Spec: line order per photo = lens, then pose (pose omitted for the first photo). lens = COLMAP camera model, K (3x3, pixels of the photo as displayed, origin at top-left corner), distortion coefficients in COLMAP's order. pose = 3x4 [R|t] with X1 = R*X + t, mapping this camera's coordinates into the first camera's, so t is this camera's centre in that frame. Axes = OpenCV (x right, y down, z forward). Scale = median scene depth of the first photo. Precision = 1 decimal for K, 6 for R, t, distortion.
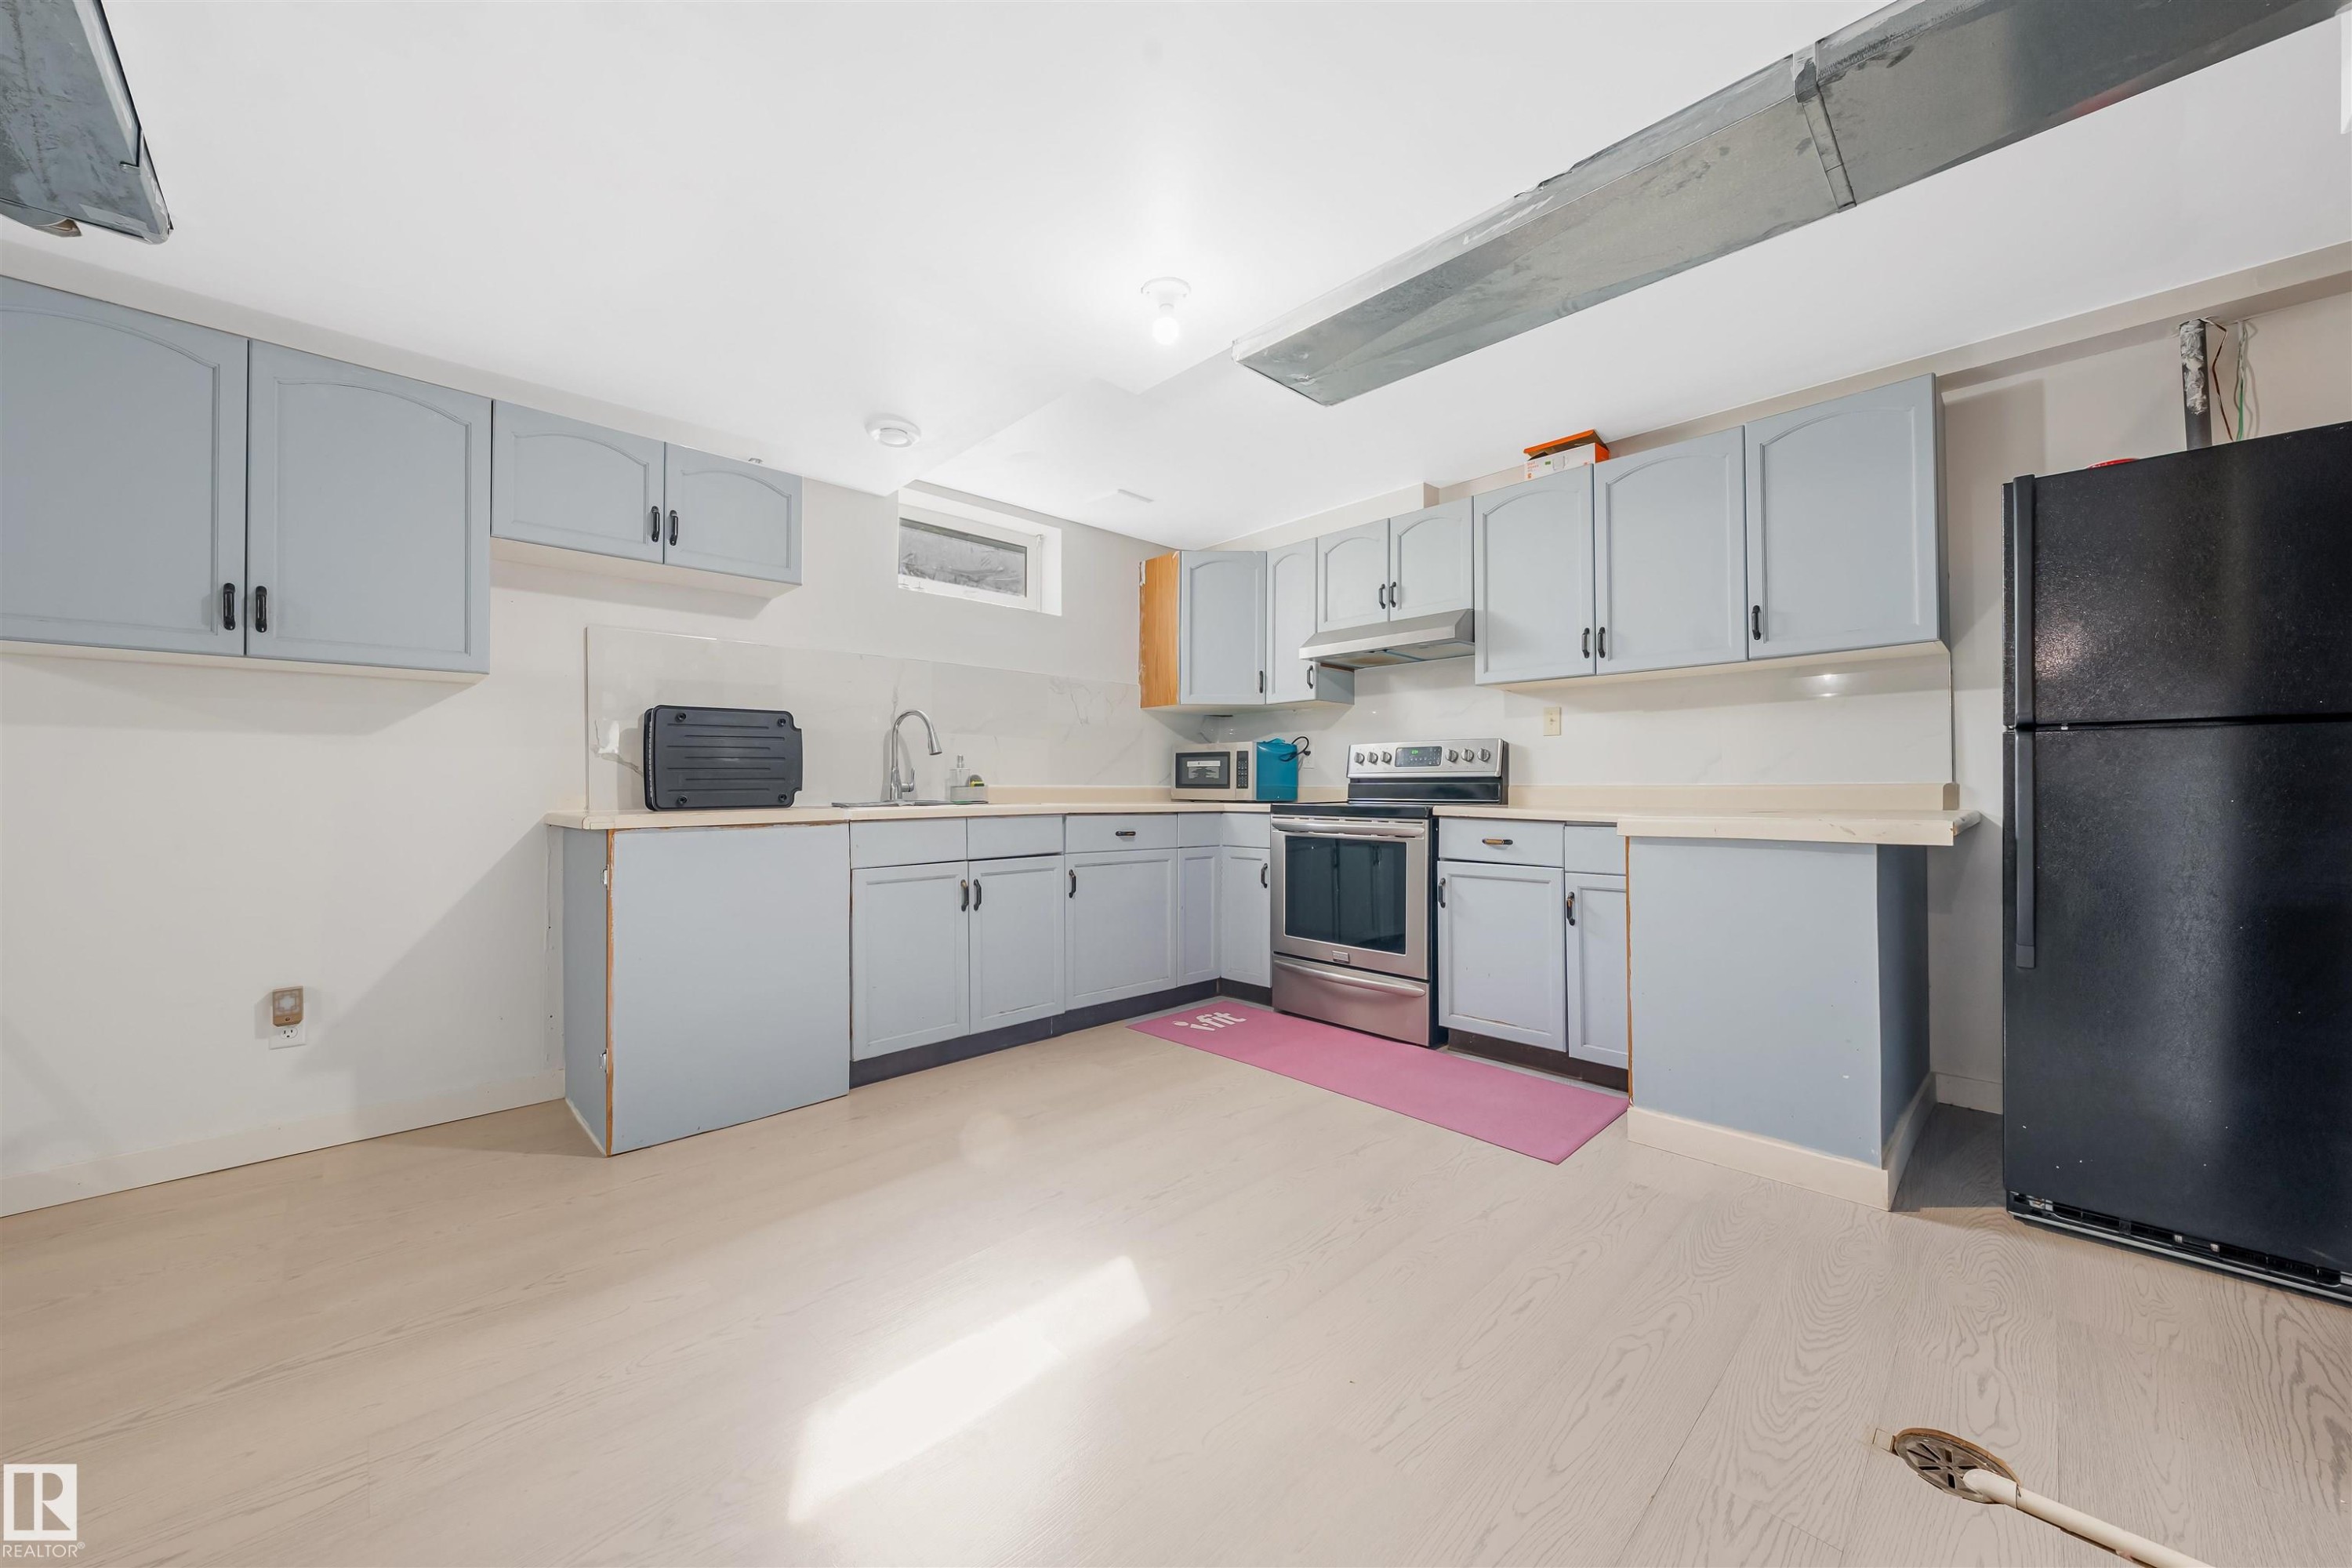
lens RADIAL K [[857.4, 0, 1176.0], [0, 857.4, 784.0], [0, 0, 1]] dist [-0.002506, 0.000150]
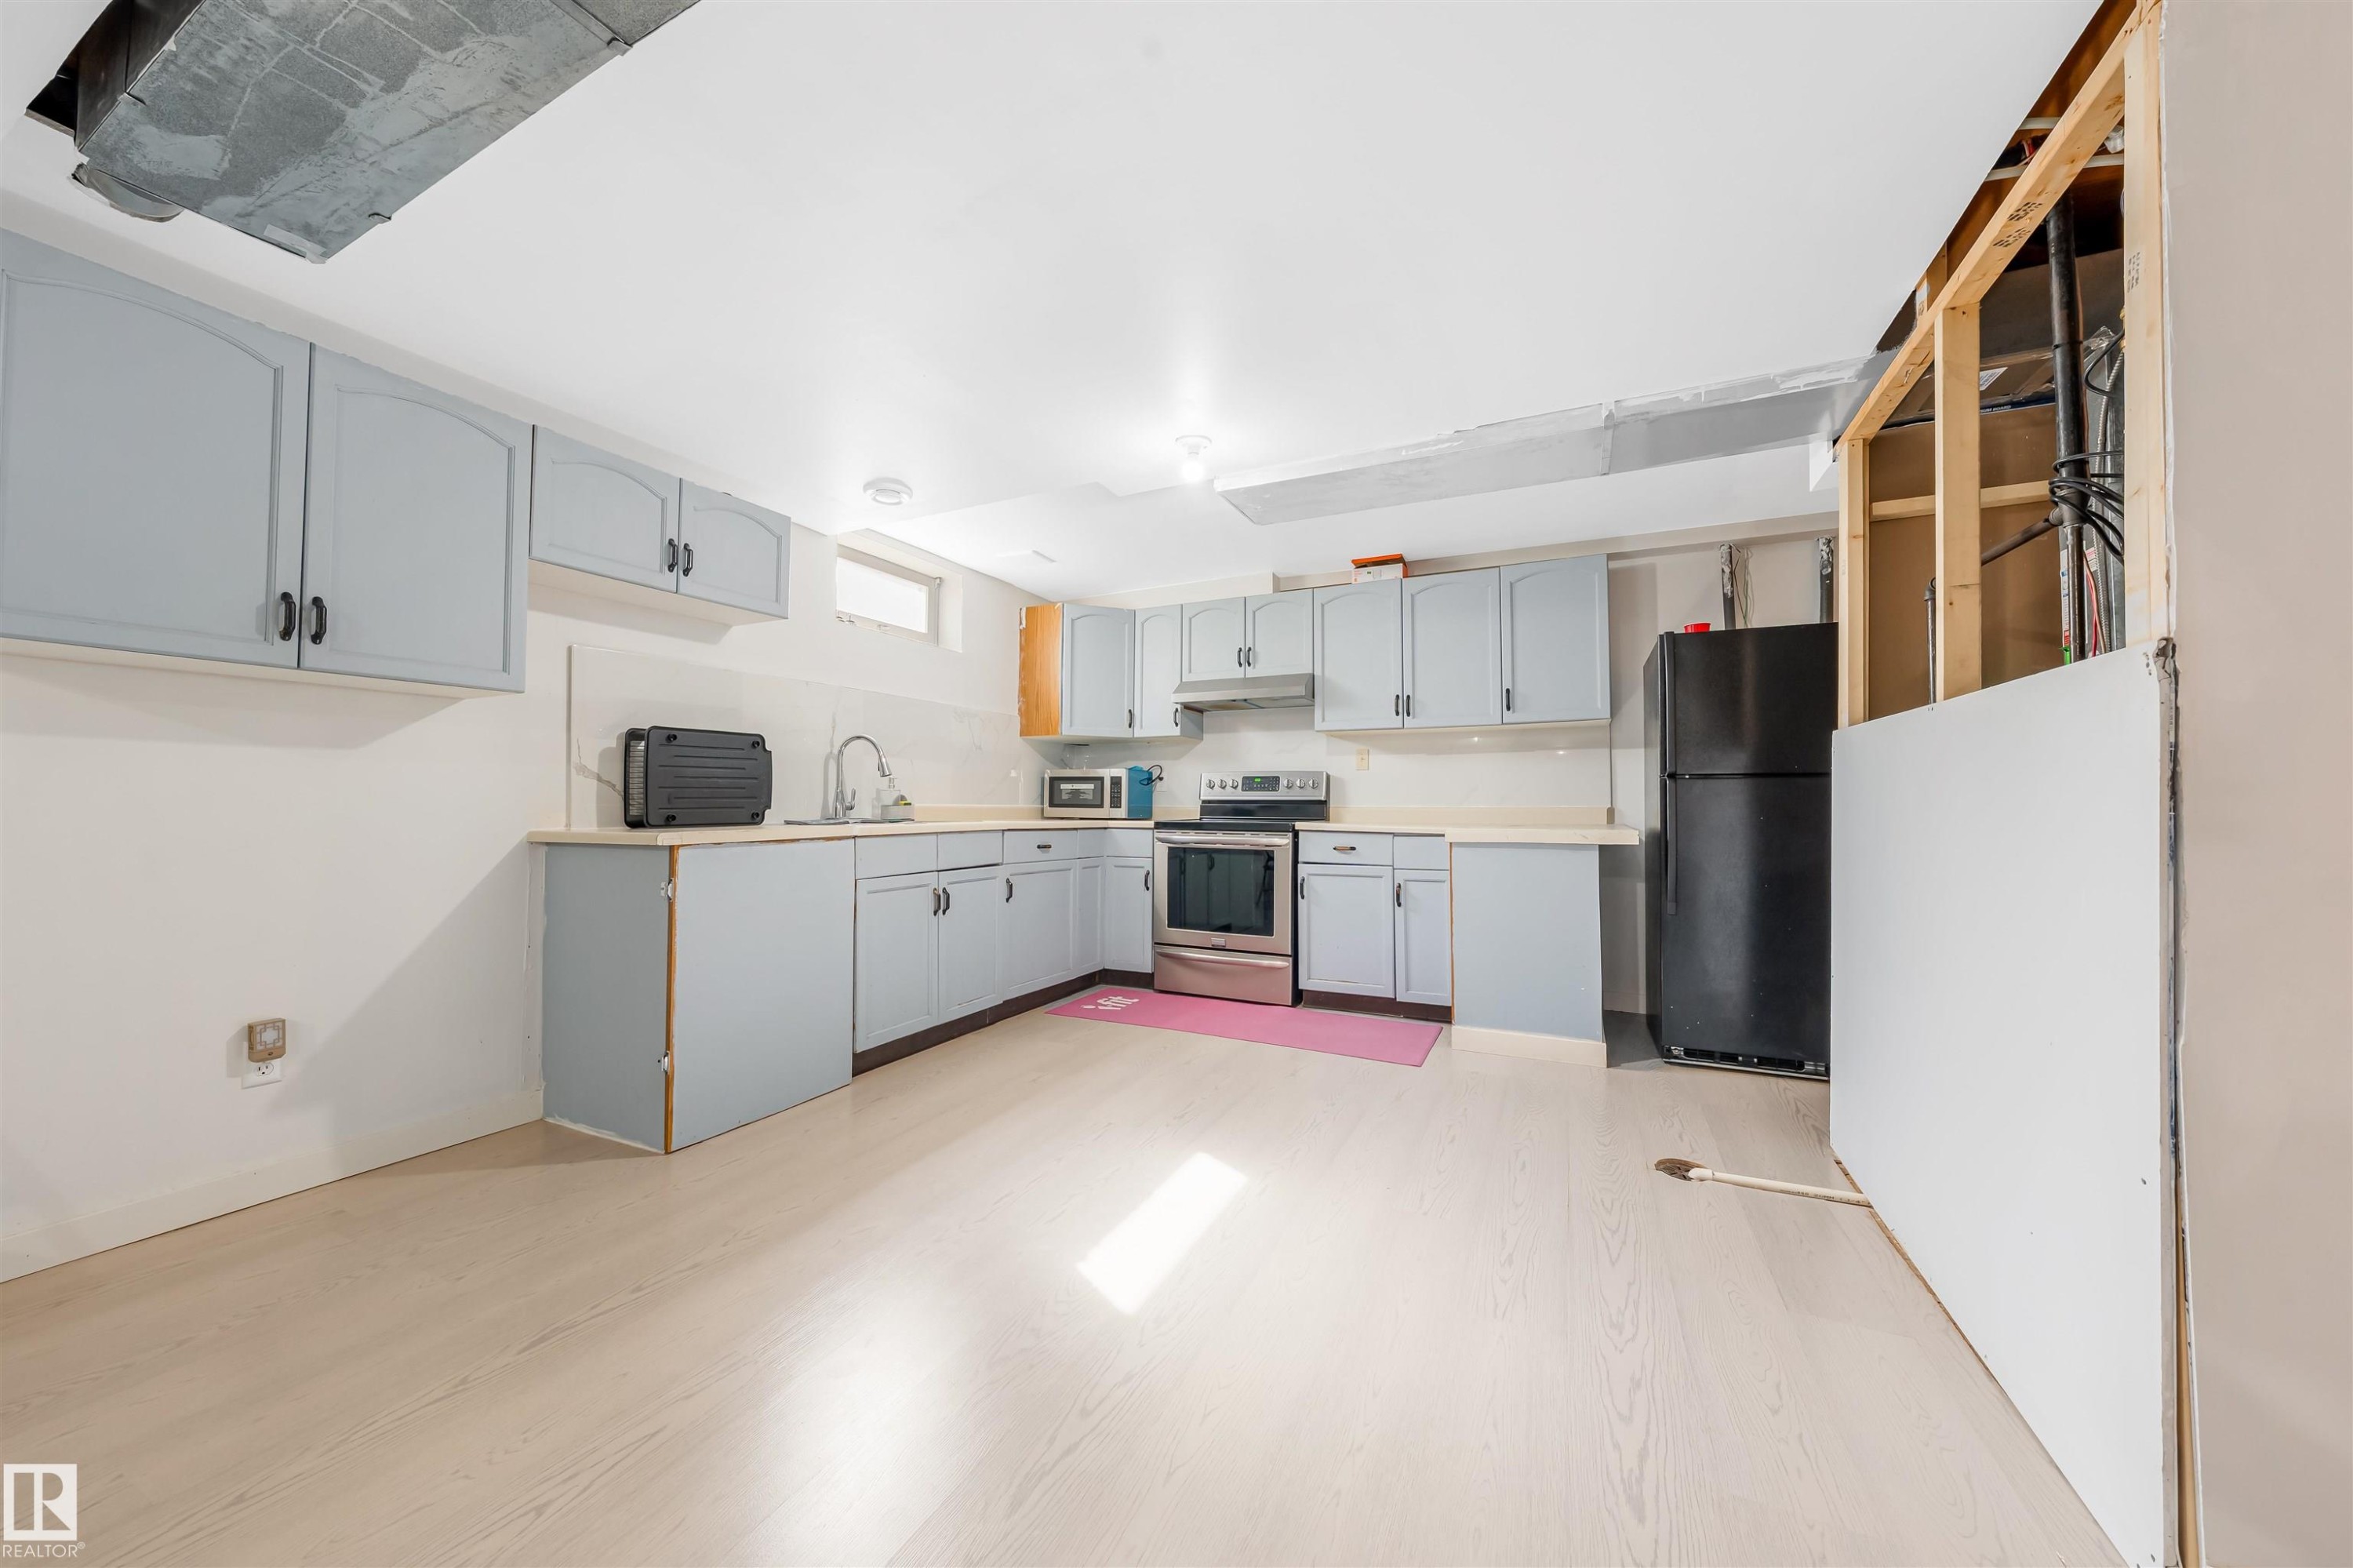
lens RADIAL K [[837.9, 0, 1169.2], [0, 837.9, 786.1], [0, 0, 1]] dist [-0.002304, -0.000012]
pose [[0.938666, 0.013168, 0.344575, -0.339789], [-0.006646, 0.999776, -0.020104, -0.003074], [-0.344763, 0.016581, 0.938543, -0.151687]]
